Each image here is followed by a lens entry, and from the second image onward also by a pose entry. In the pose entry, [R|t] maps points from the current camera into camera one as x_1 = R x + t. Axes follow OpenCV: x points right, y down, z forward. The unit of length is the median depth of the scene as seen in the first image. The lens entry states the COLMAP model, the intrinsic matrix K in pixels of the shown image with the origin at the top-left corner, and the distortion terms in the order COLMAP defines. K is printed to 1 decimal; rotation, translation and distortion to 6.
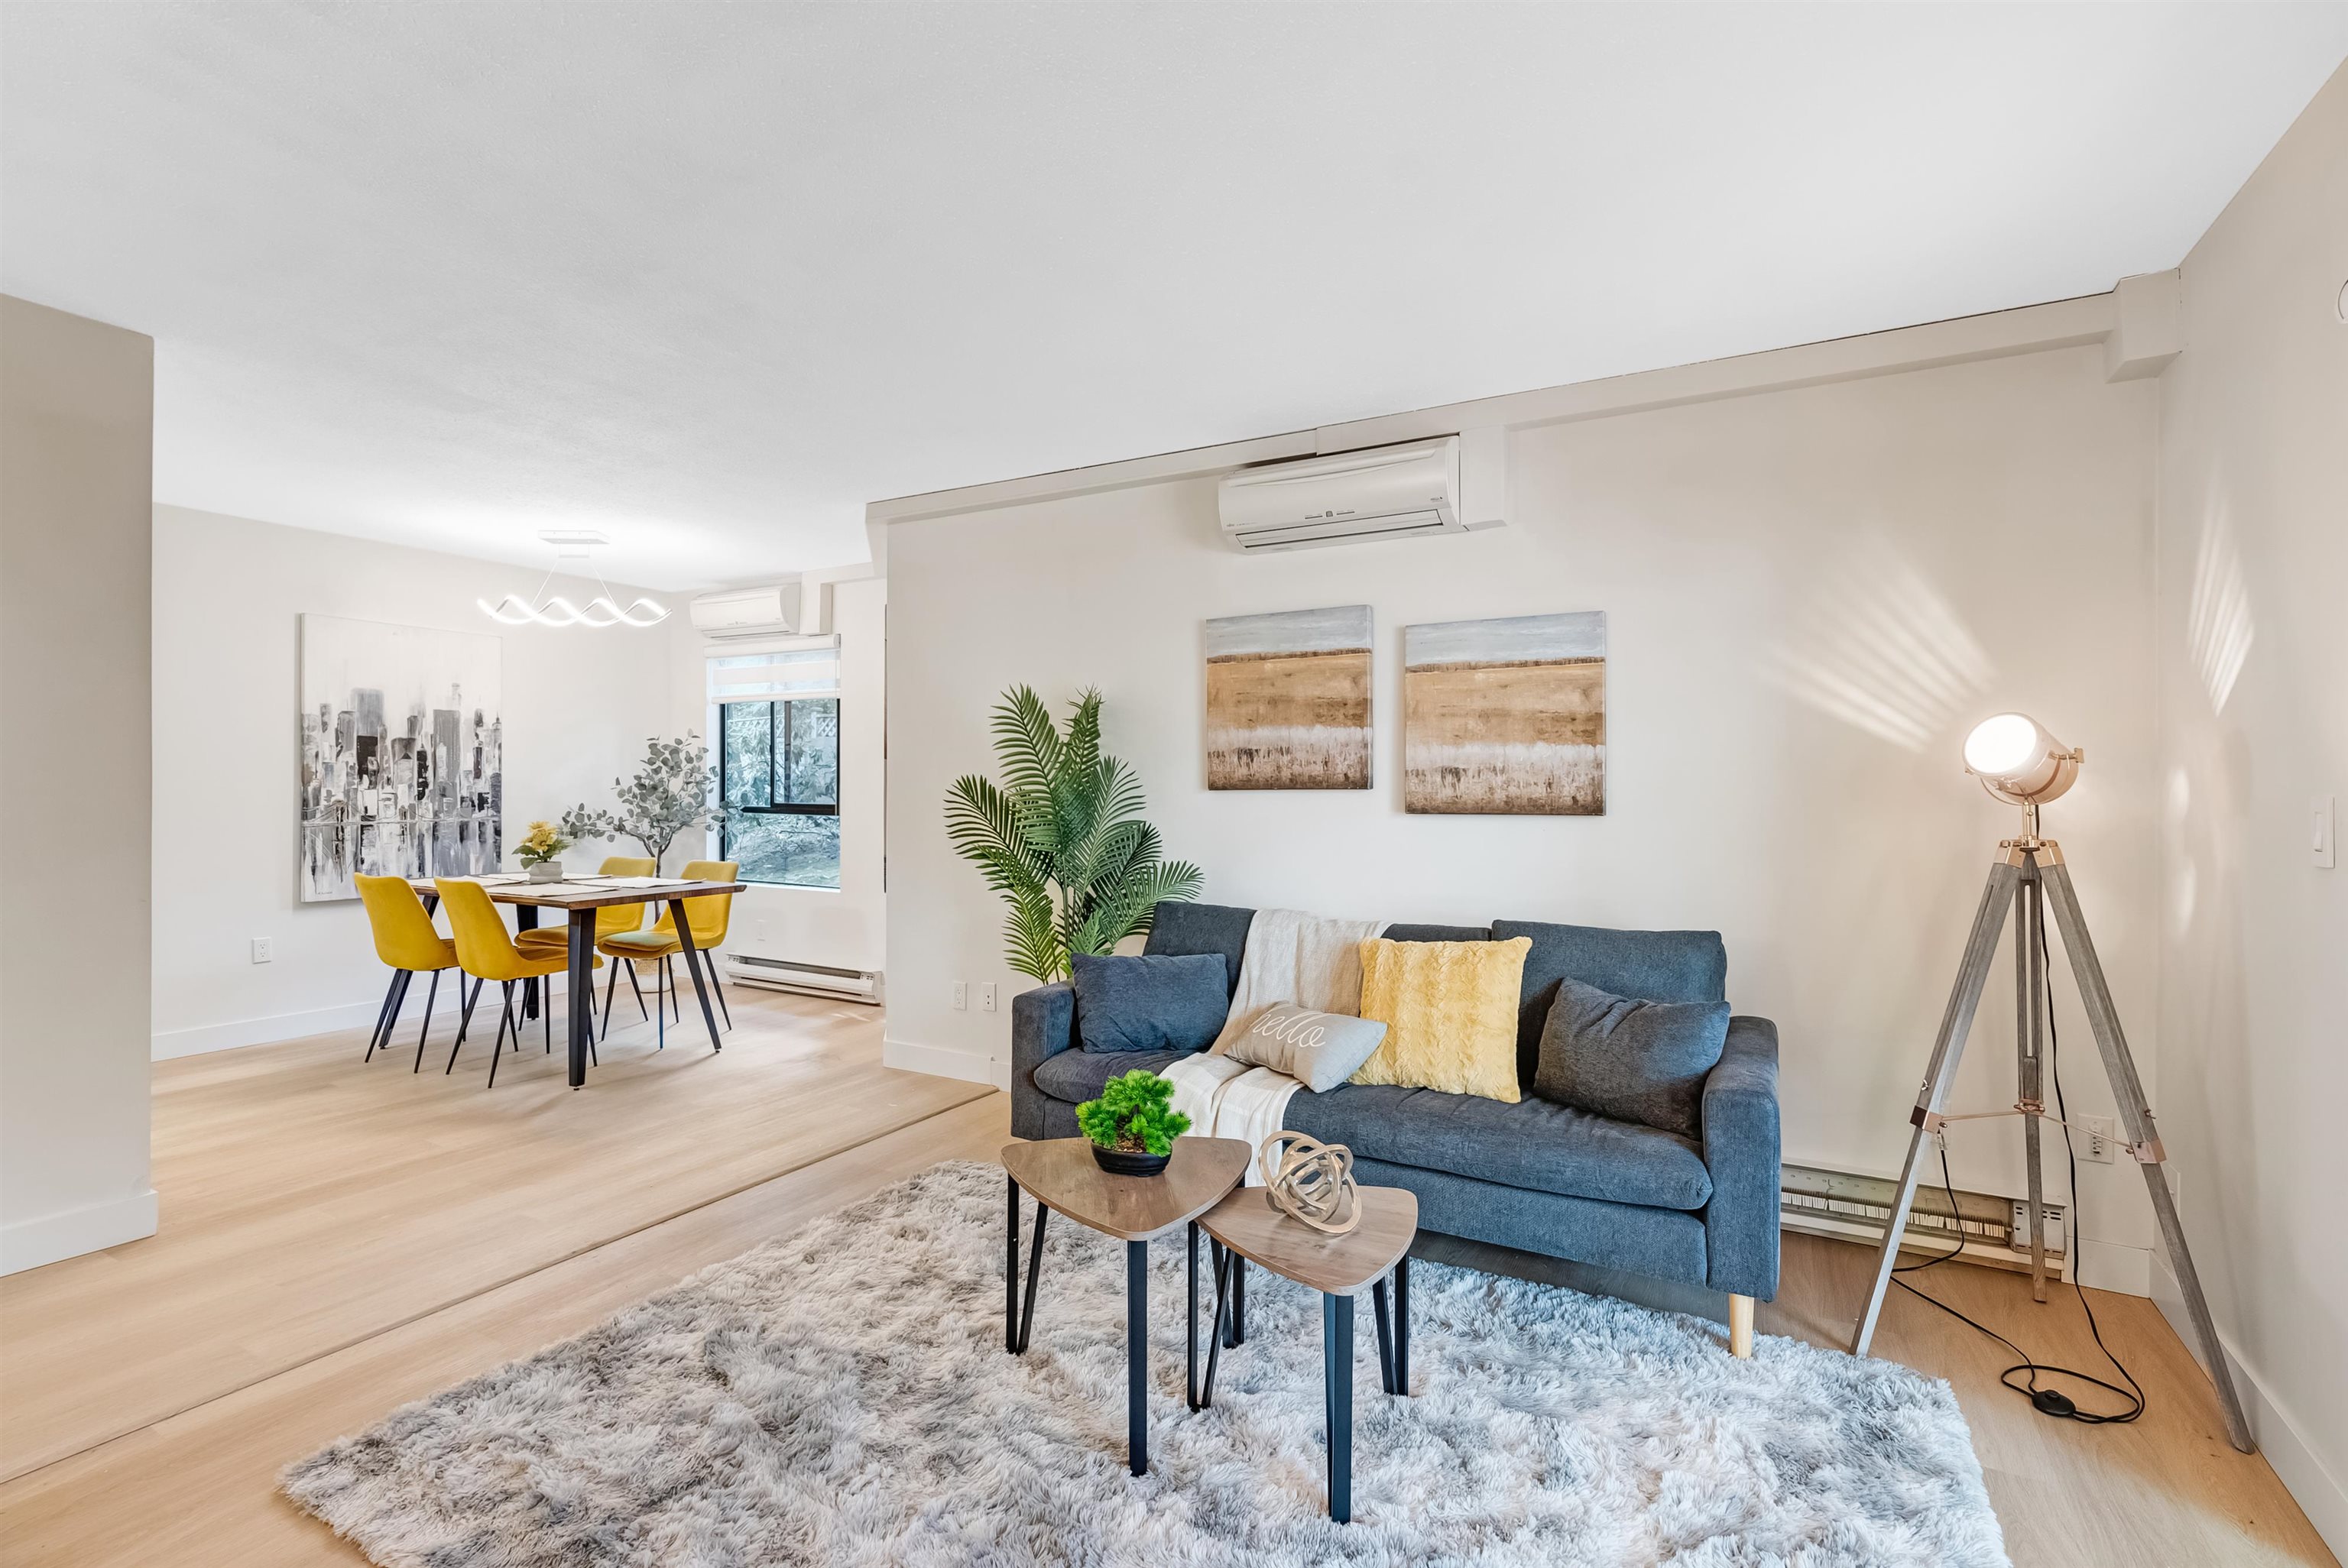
lens RADIAL K [[1068.8, 0, 1159.5], [0, 1068.8, 810.3], [0, 0, 1]] dist [0.000543, 0.000343]
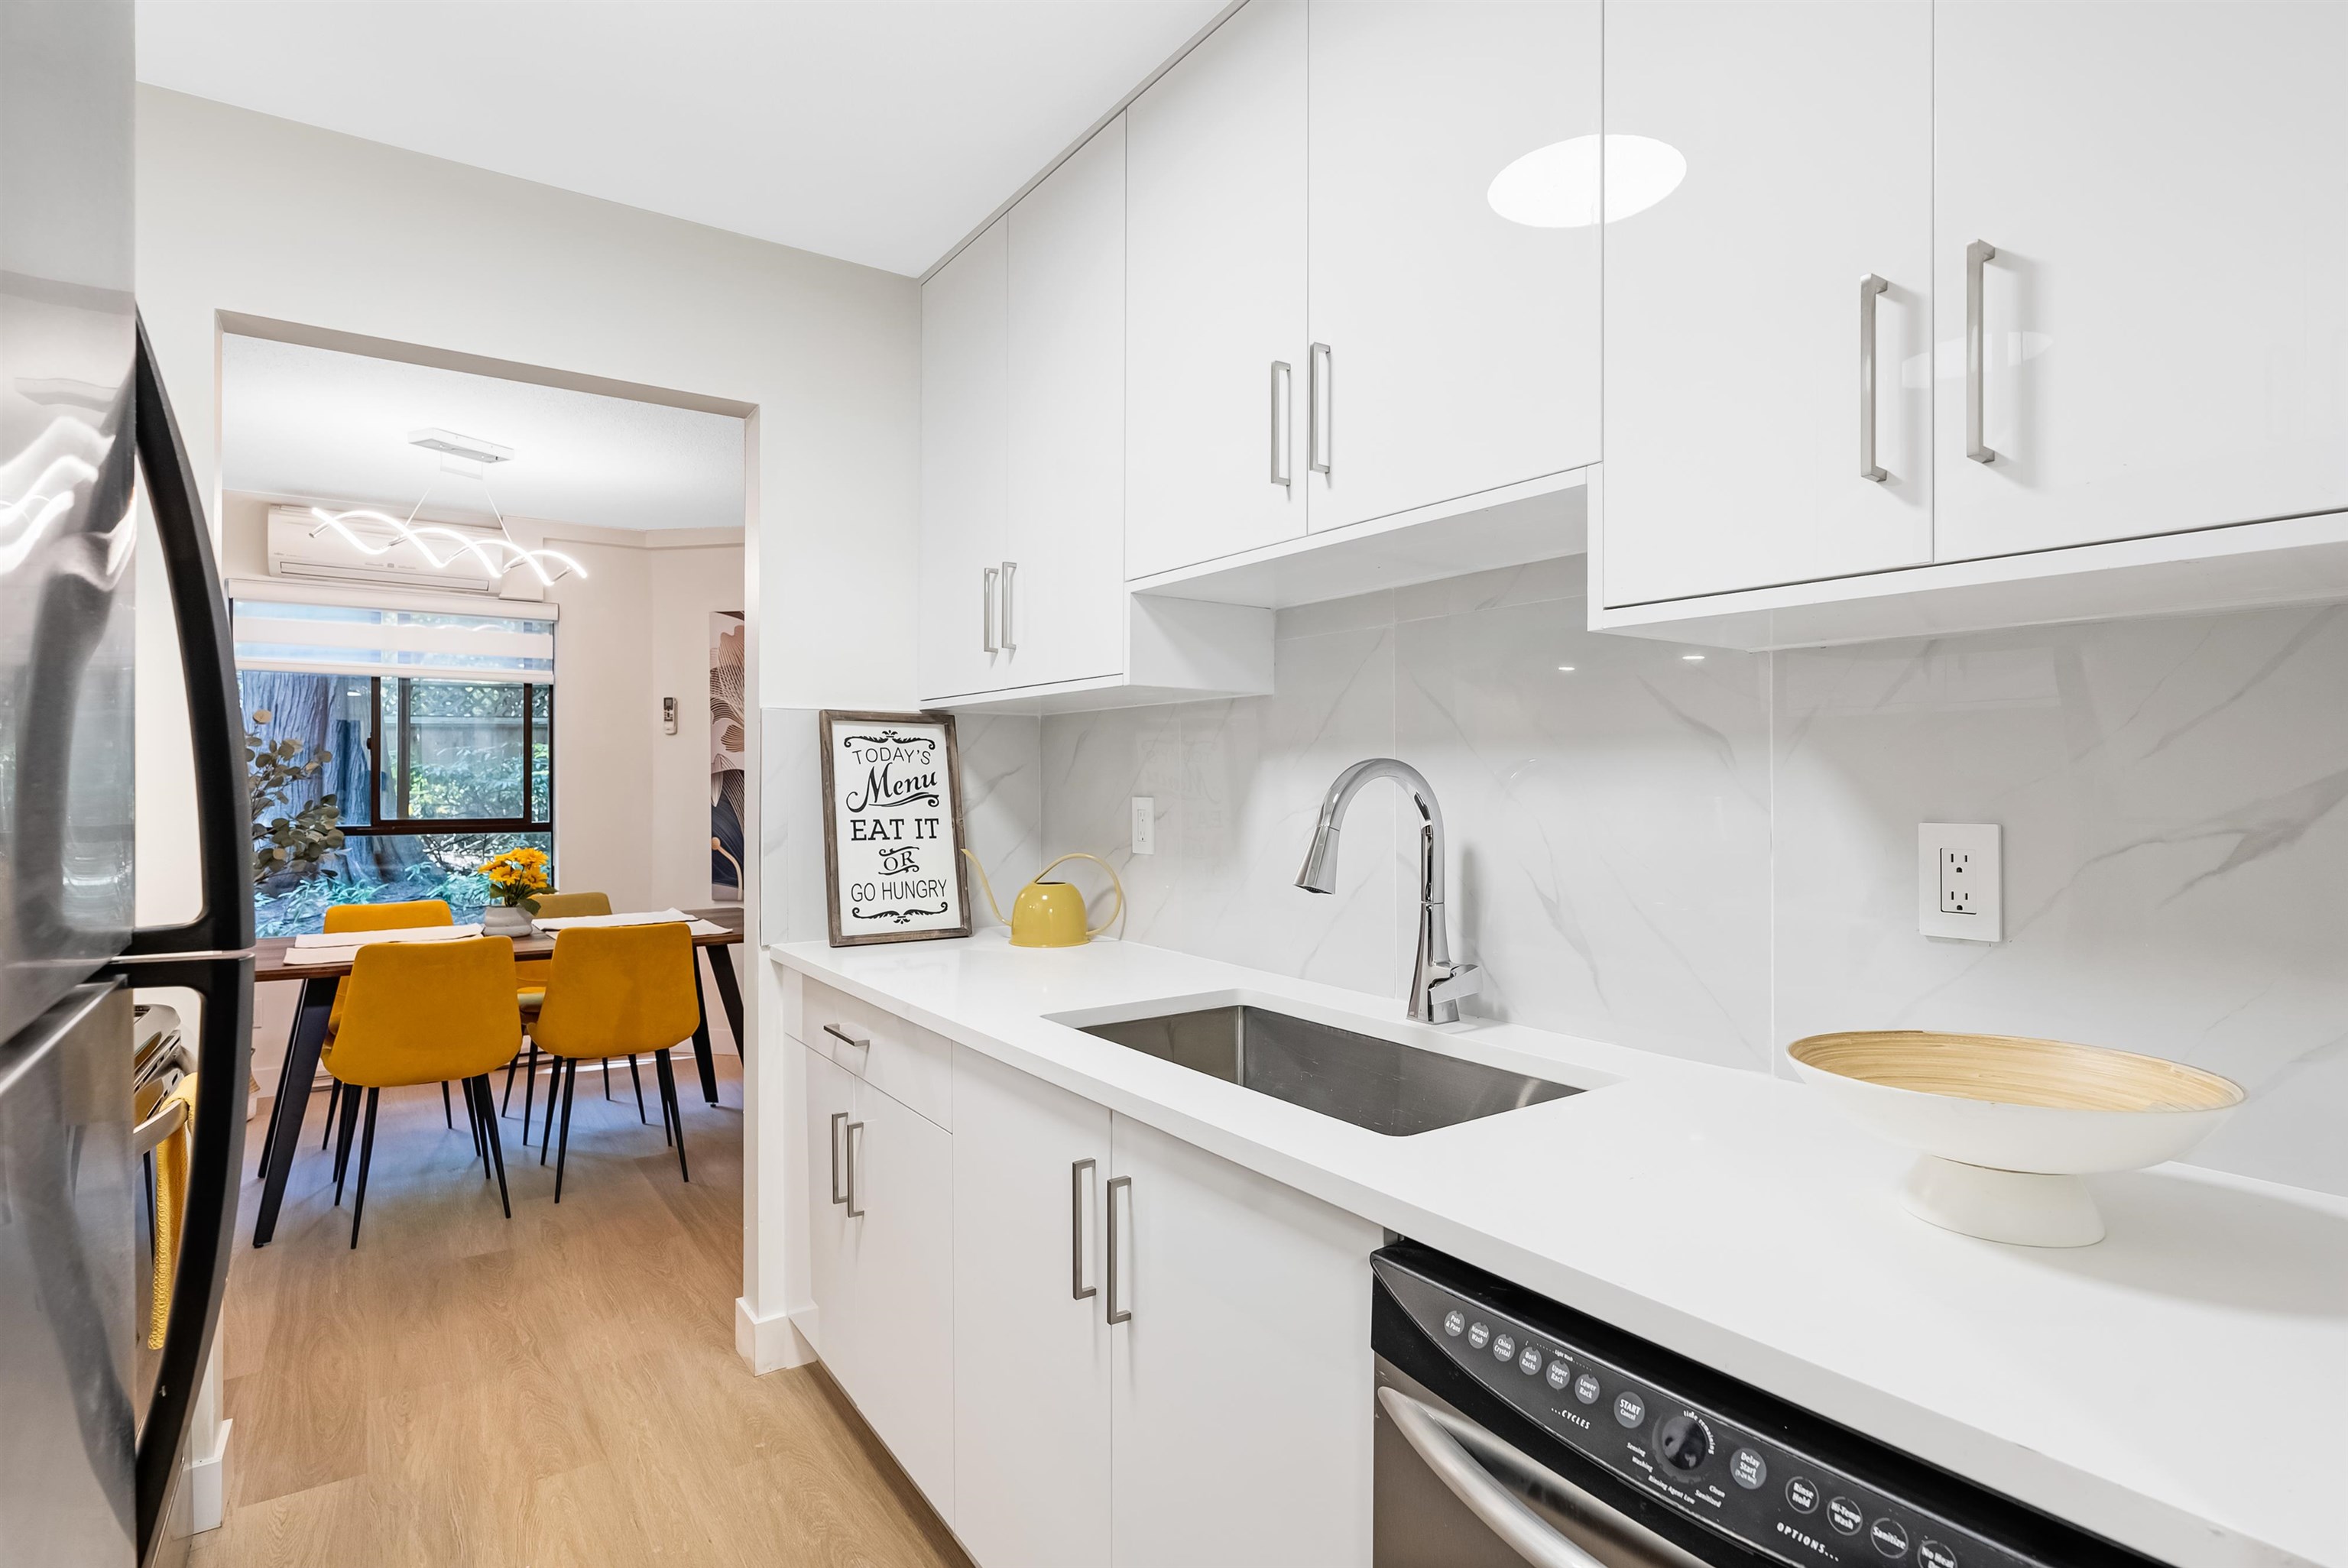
lens RADIAL K [[1140.7, 0, 1168.8], [0, 1140.7, 778.4], [0, 0, 1]] dist [-0.016230, 0.008256]
pose [[0.432267, -0.003228, 0.901740, -0.998433], [0.028285, 0.999550, -0.009981, -0.015139], [-0.901302, 0.029820, 0.432163, 0.247593]]
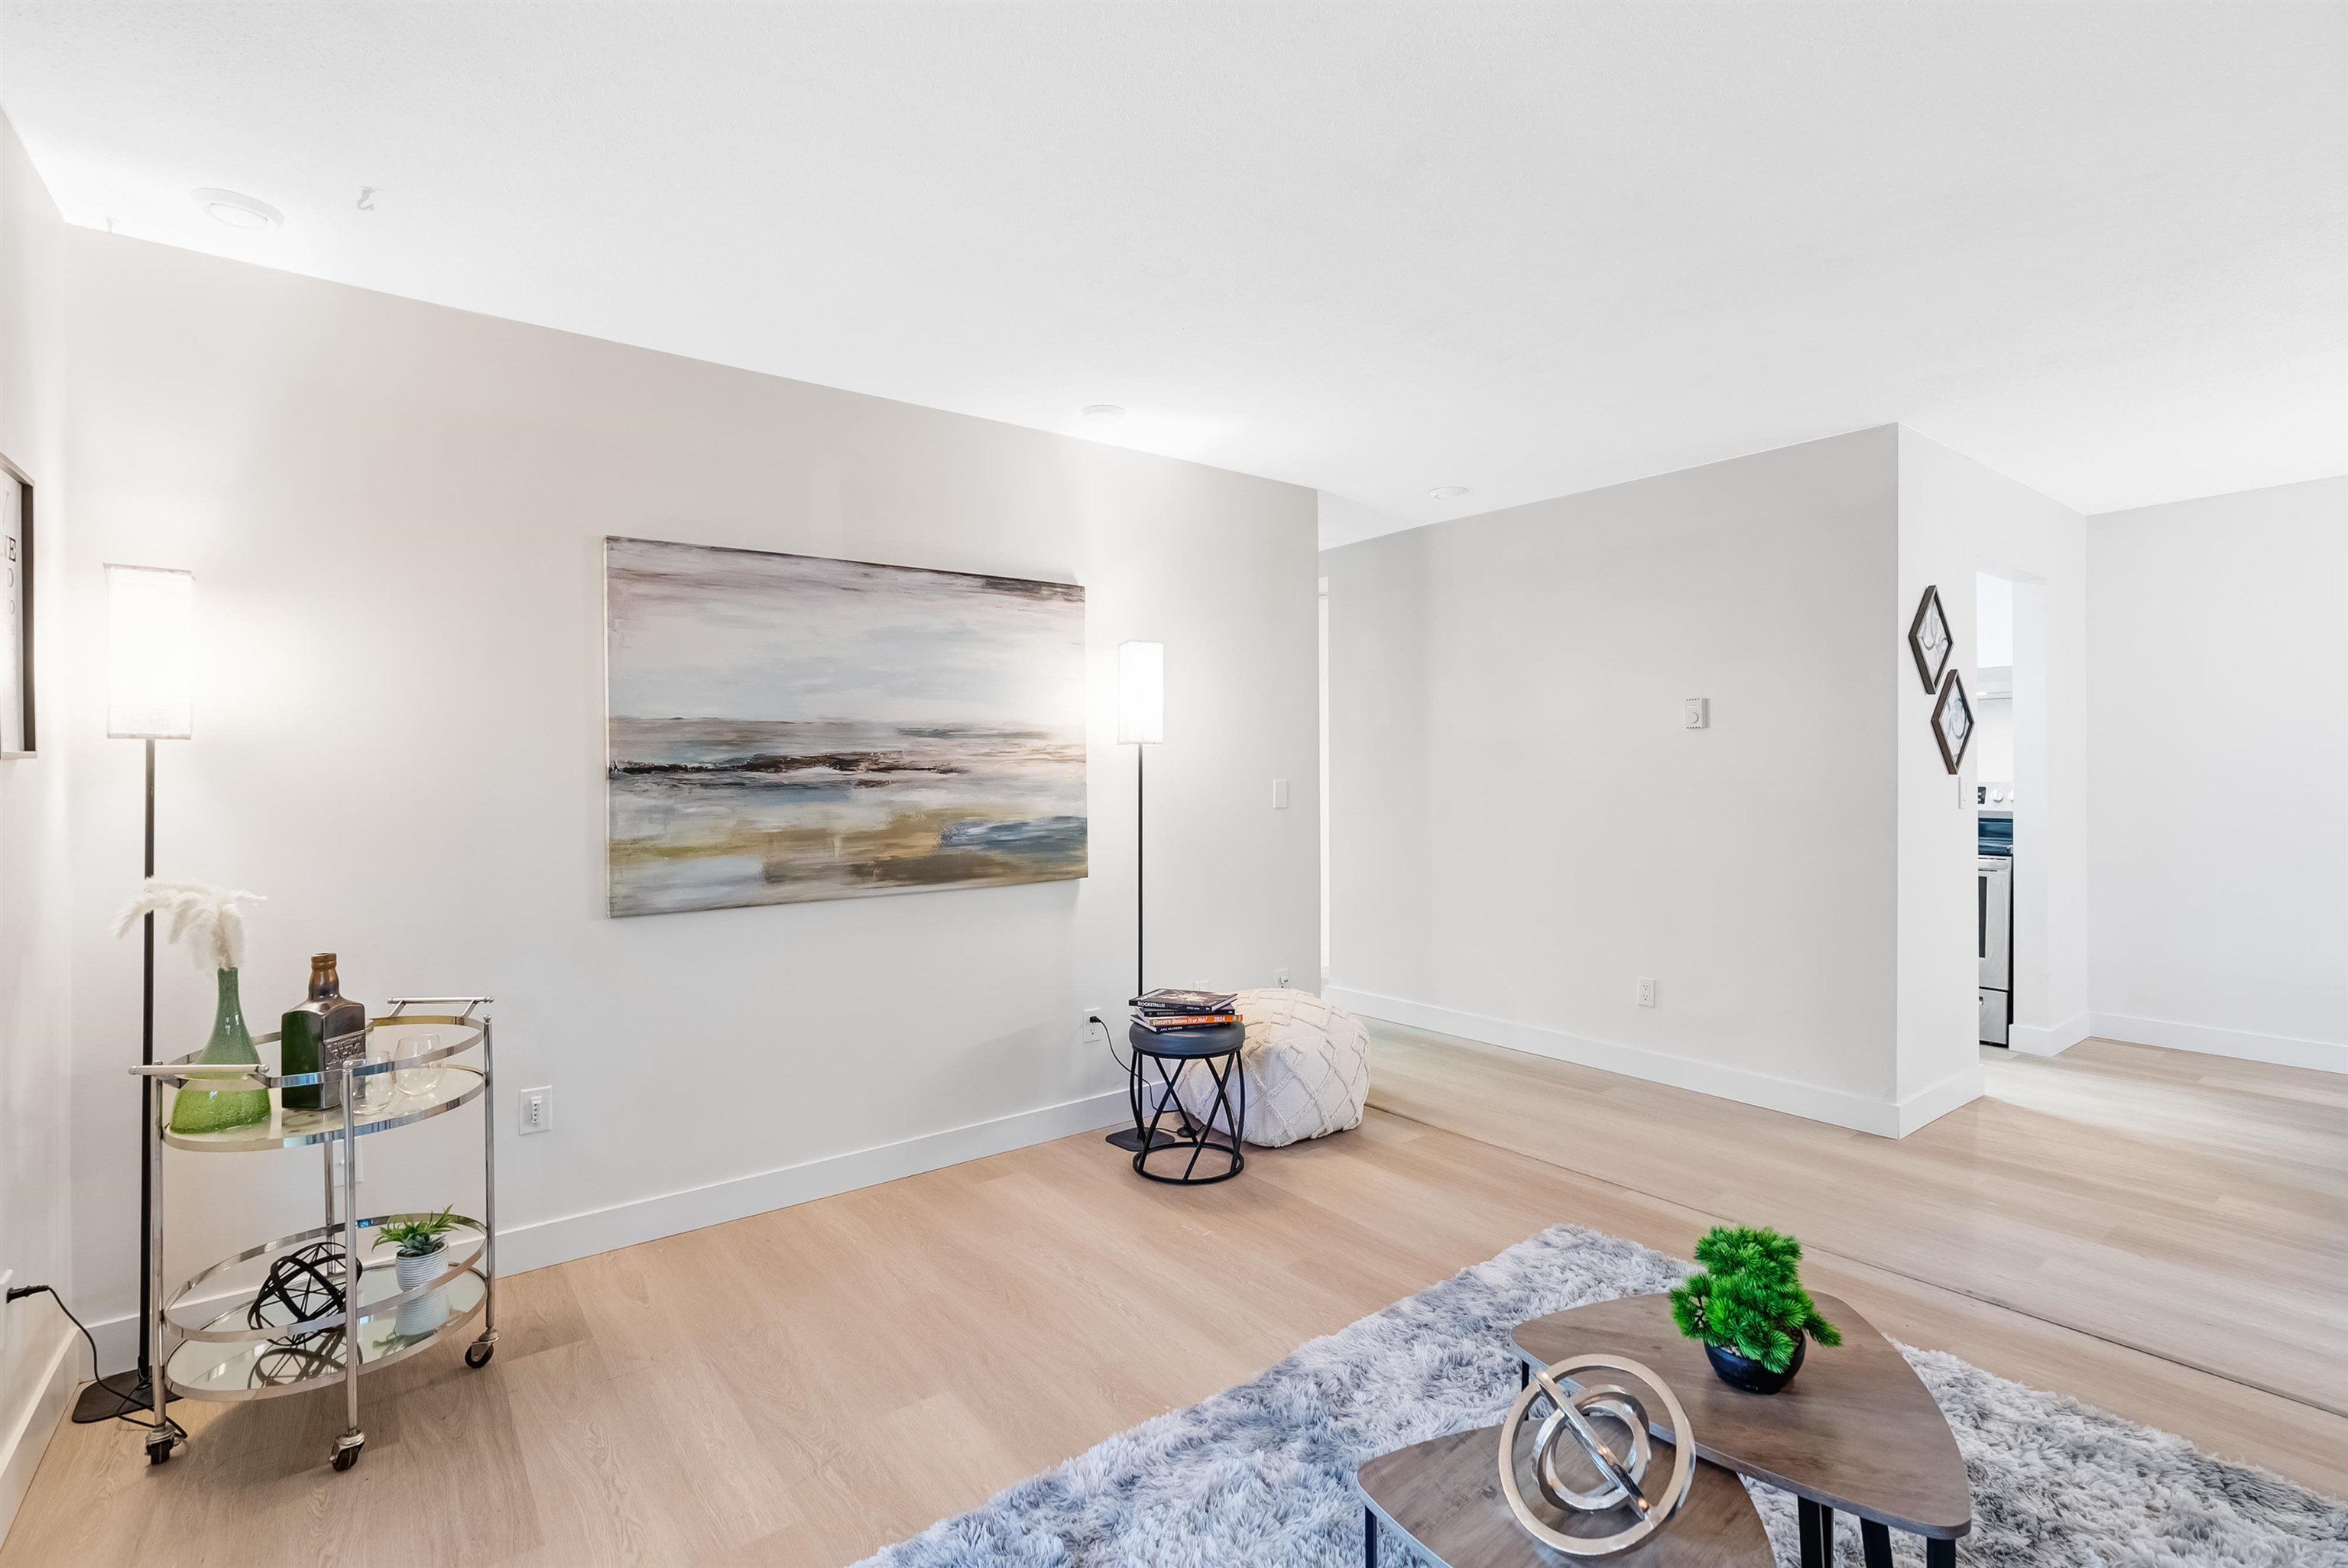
lens RADIAL K [[1084.6, 0, 1188.4], [0, 1084.6, 779.0], [0, 0, 1]] dist [-0.007465, -0.000124]
pose [[-0.384478, 0.001926, -0.923132, 0.300249], [-0.020967, 0.999722, 0.010819, -0.012055], [0.922896, 0.023515, -0.384330, 0.387141]]
